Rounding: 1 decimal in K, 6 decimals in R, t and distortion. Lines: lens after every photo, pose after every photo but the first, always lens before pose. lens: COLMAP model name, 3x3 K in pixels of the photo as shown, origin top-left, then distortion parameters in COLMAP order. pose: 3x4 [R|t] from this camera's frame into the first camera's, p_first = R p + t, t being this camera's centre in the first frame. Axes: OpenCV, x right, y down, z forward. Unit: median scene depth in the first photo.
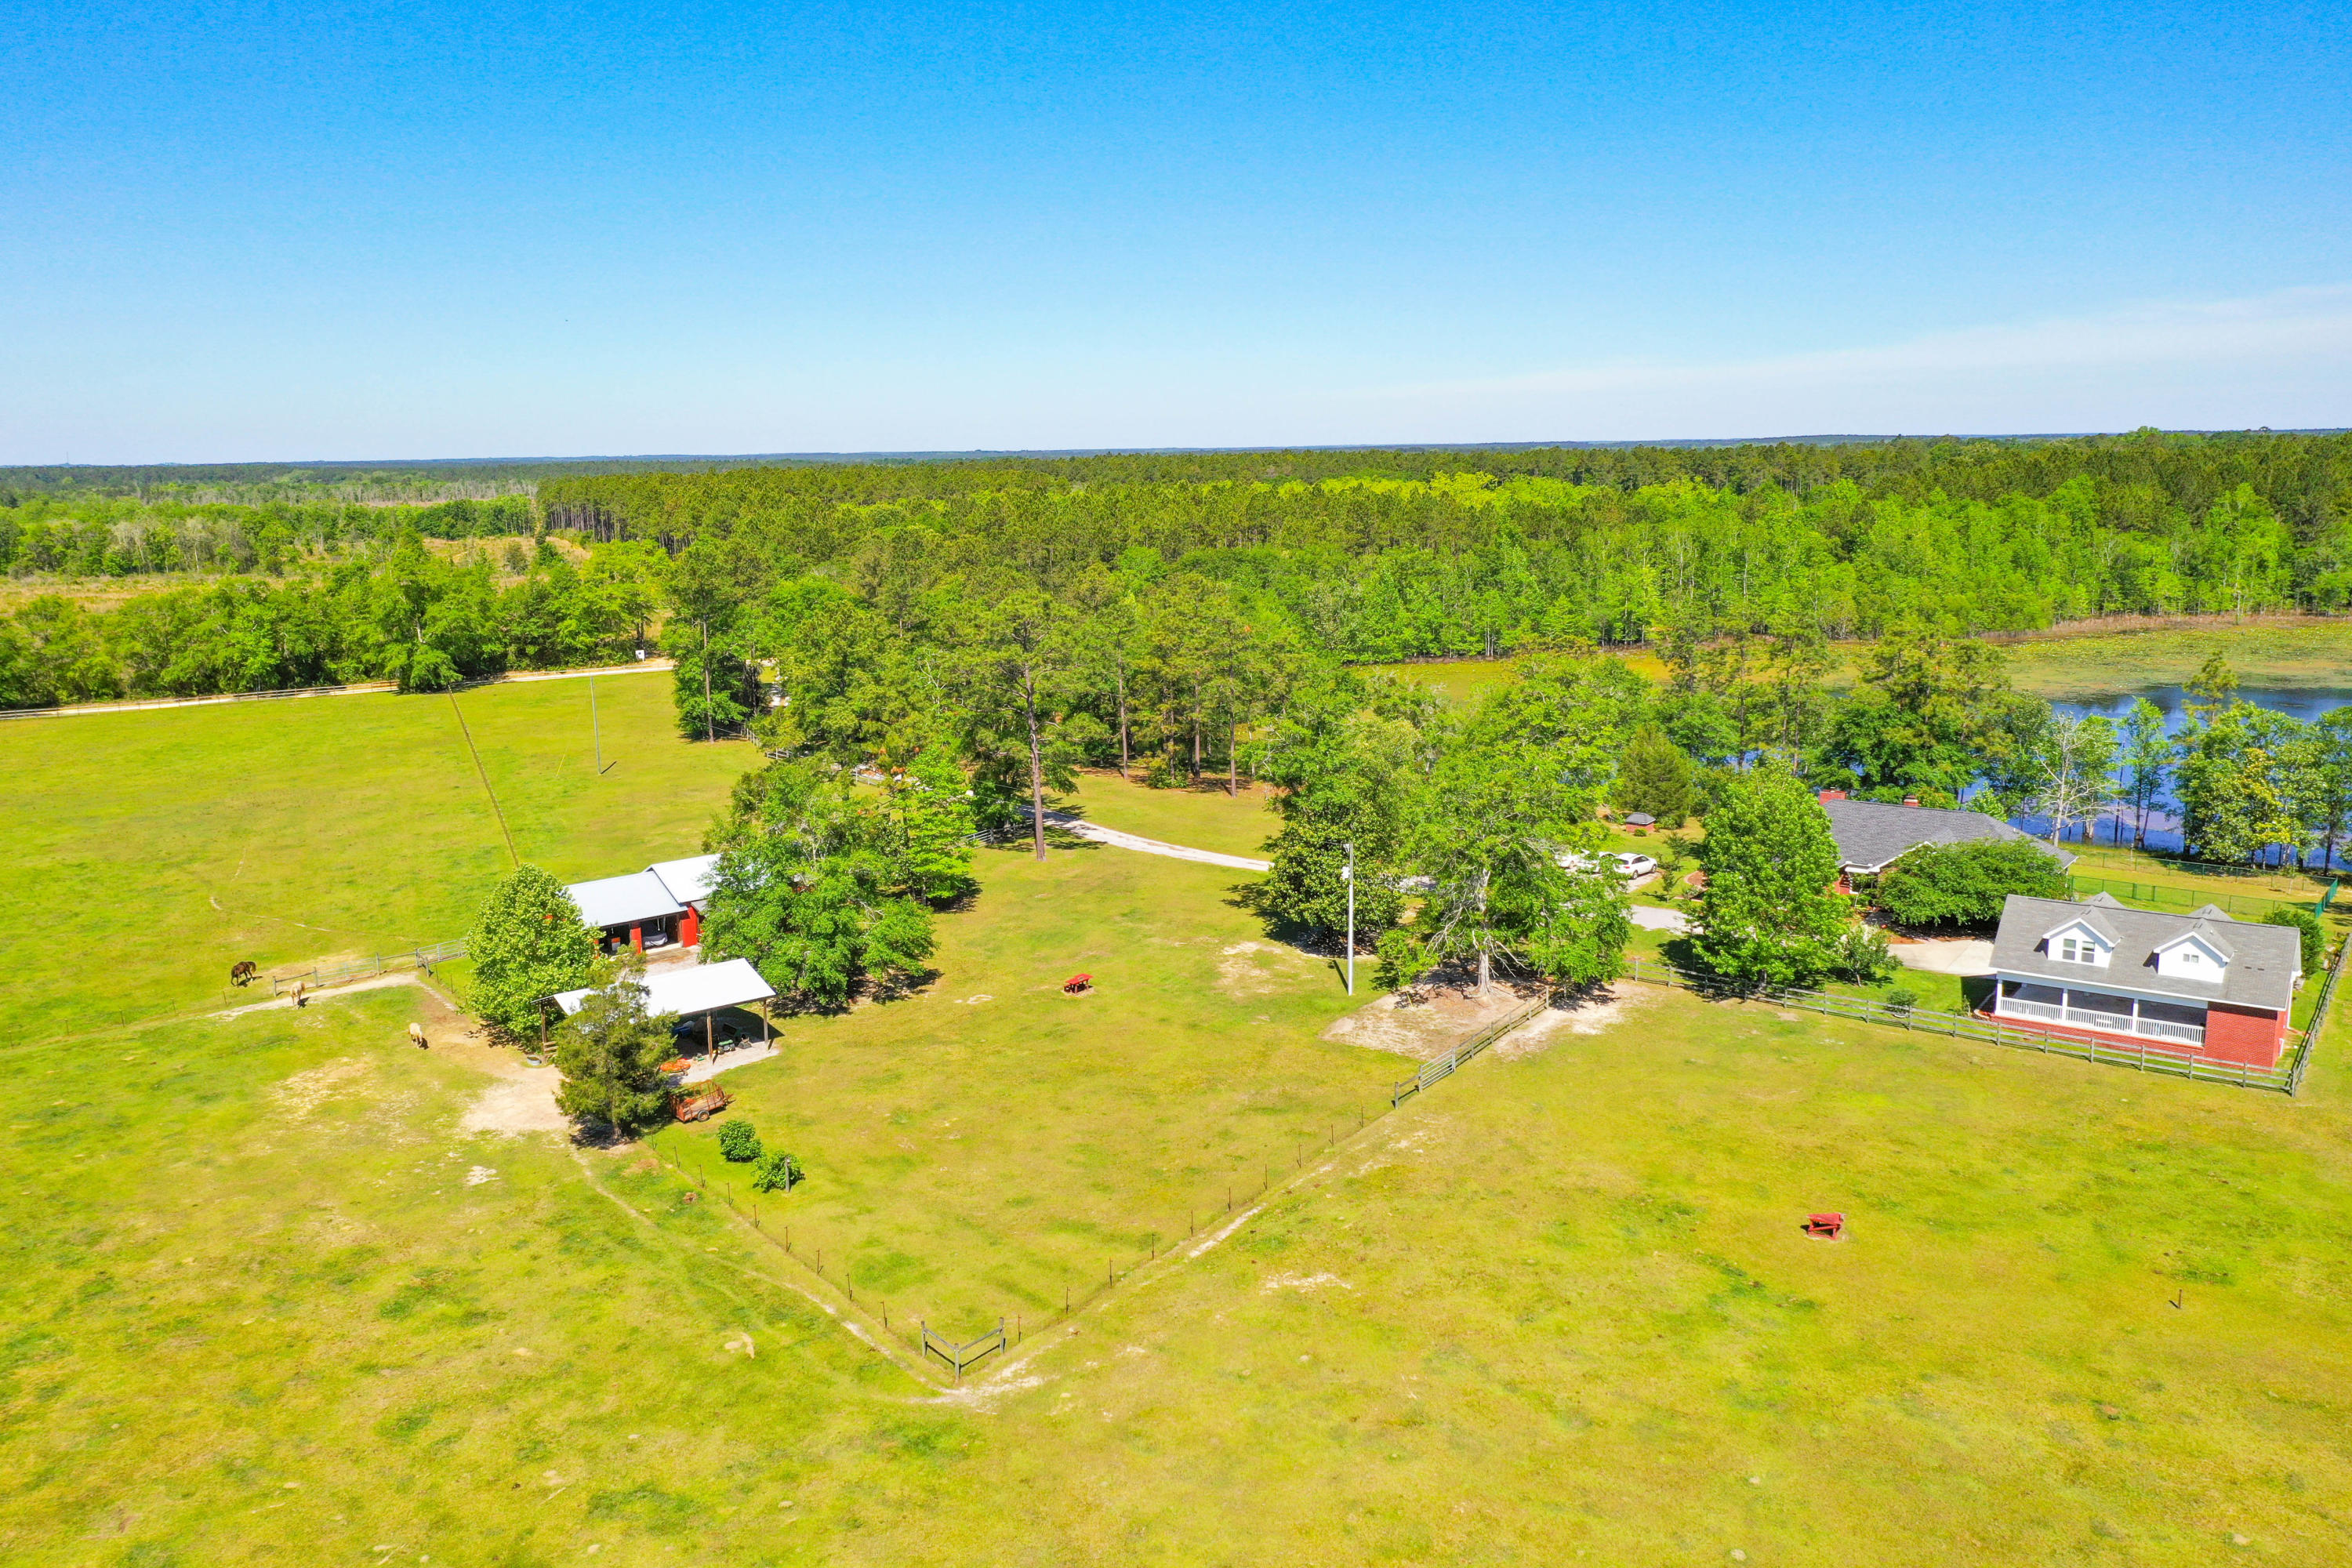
lens RADIAL K [[1863.2, 0, 1168.3], [0, 1863.2, 784.5], [0, 0, 1]] dist [-0.000983, 0.002527]
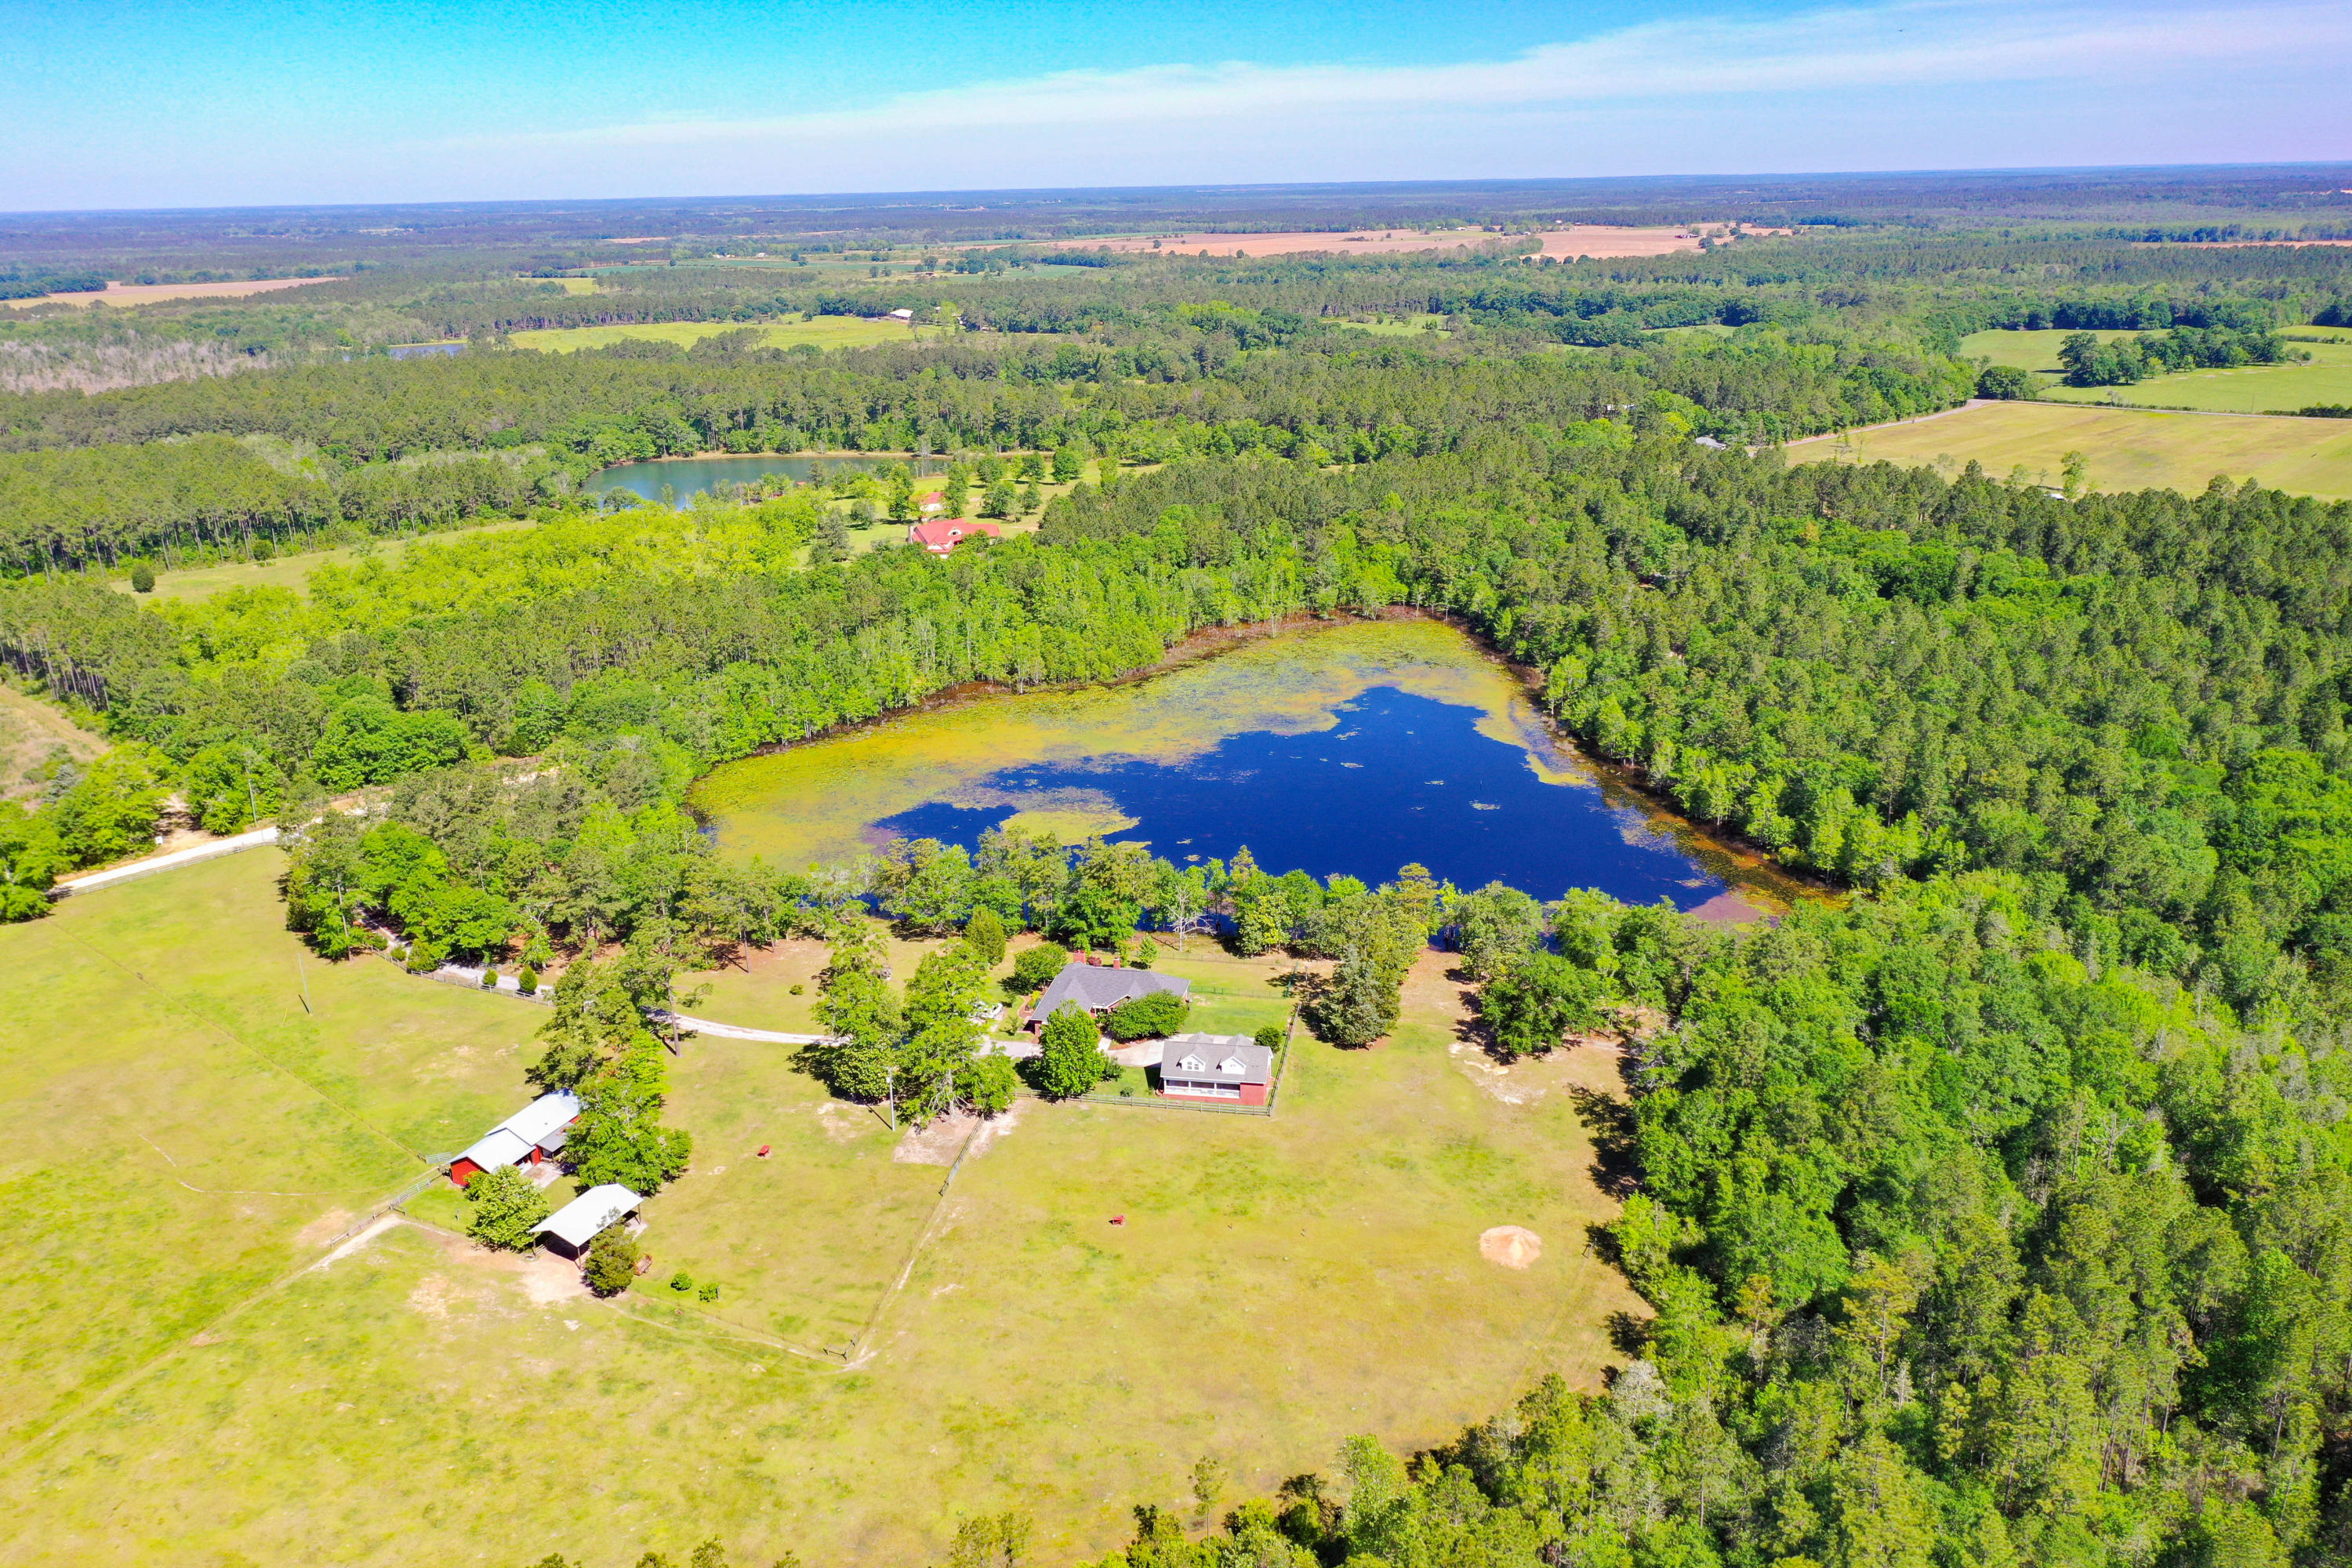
lens RADIAL K [[1863.2, 0, 1177.6], [0, 1863.2, 800.8], [0, 0, 1]] dist [-0.000983, 0.002527]
pose [[0.898479, -0.142309, 0.415311, -0.582991], [0.084292, 0.984323, 0.154927, -0.741208], [-0.430848, -0.104191, 0.896389, -1.347919]]
